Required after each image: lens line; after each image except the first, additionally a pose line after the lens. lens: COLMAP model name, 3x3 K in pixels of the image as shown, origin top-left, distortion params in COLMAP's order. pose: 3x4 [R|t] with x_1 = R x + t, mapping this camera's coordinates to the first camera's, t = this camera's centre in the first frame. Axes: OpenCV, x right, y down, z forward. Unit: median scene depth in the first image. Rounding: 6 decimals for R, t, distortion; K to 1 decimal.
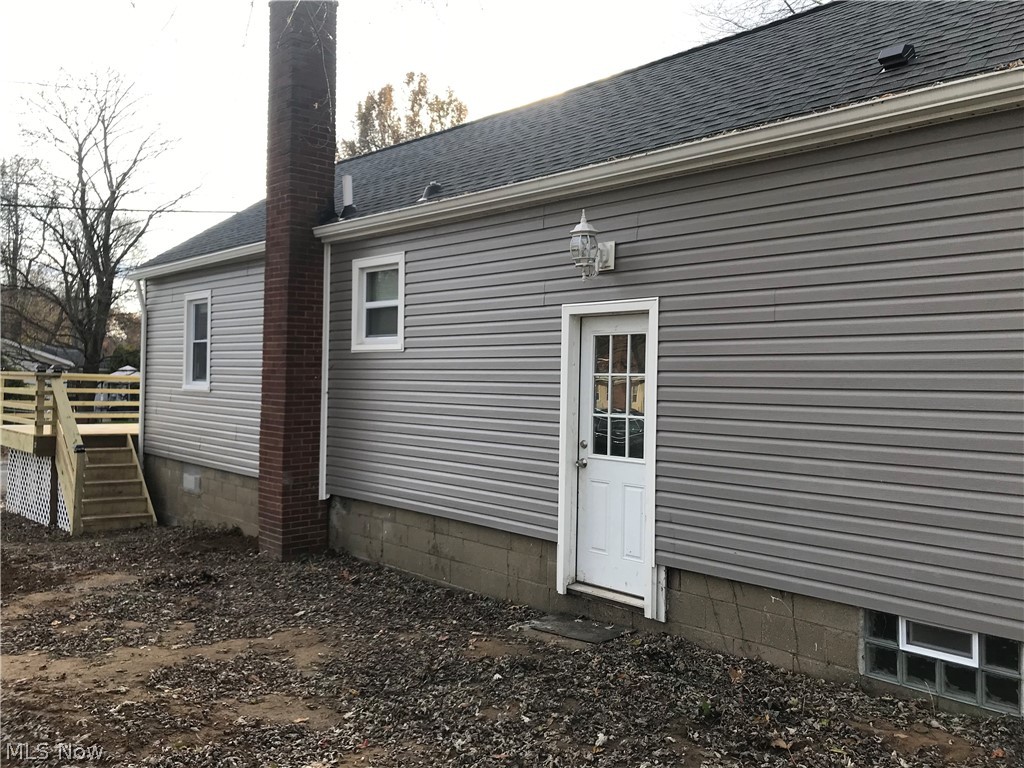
lens RADIAL K [[840.8, 0, 510.2], [0, 840.8, 377.3], [0, 0, 1]] dist [0.028821, -0.018017]
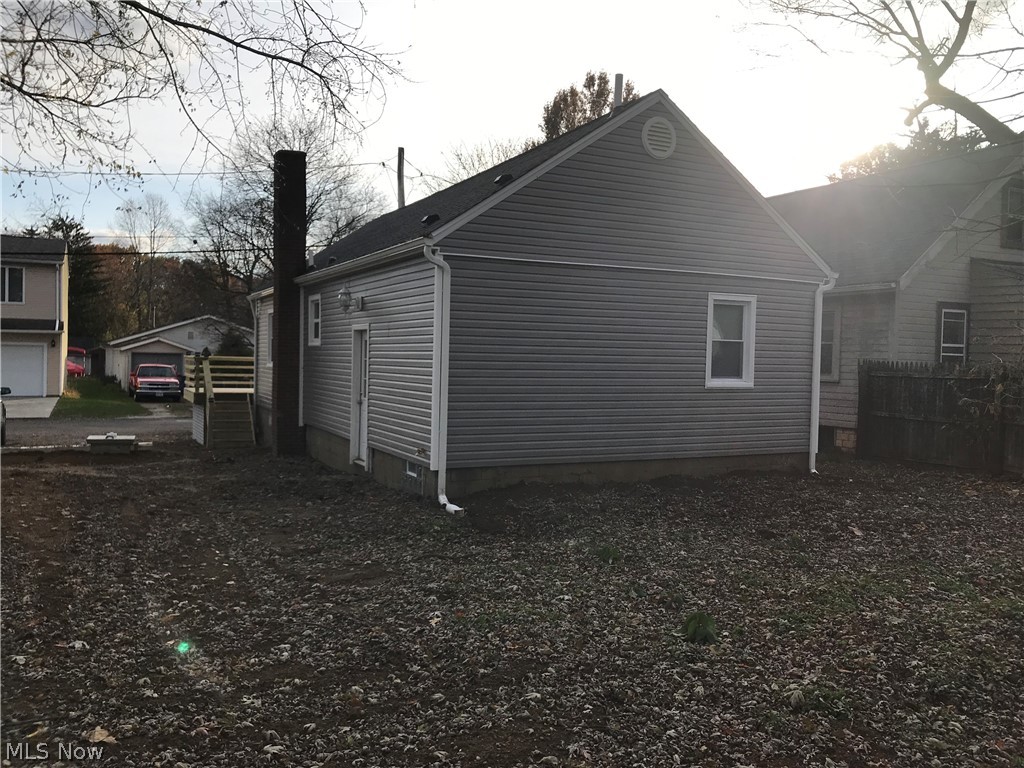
lens RADIAL K [[840.8, 0, 513.7], [0, 840.8, 387.5], [0, 0, 1]] dist [0.028821, -0.018017]
pose [[0.957345, 0.007370, -0.288854, 0.586058], [0.003343, 0.999325, 0.036576, -0.004126], [0.288929, -0.035981, 0.956674, -0.486326]]
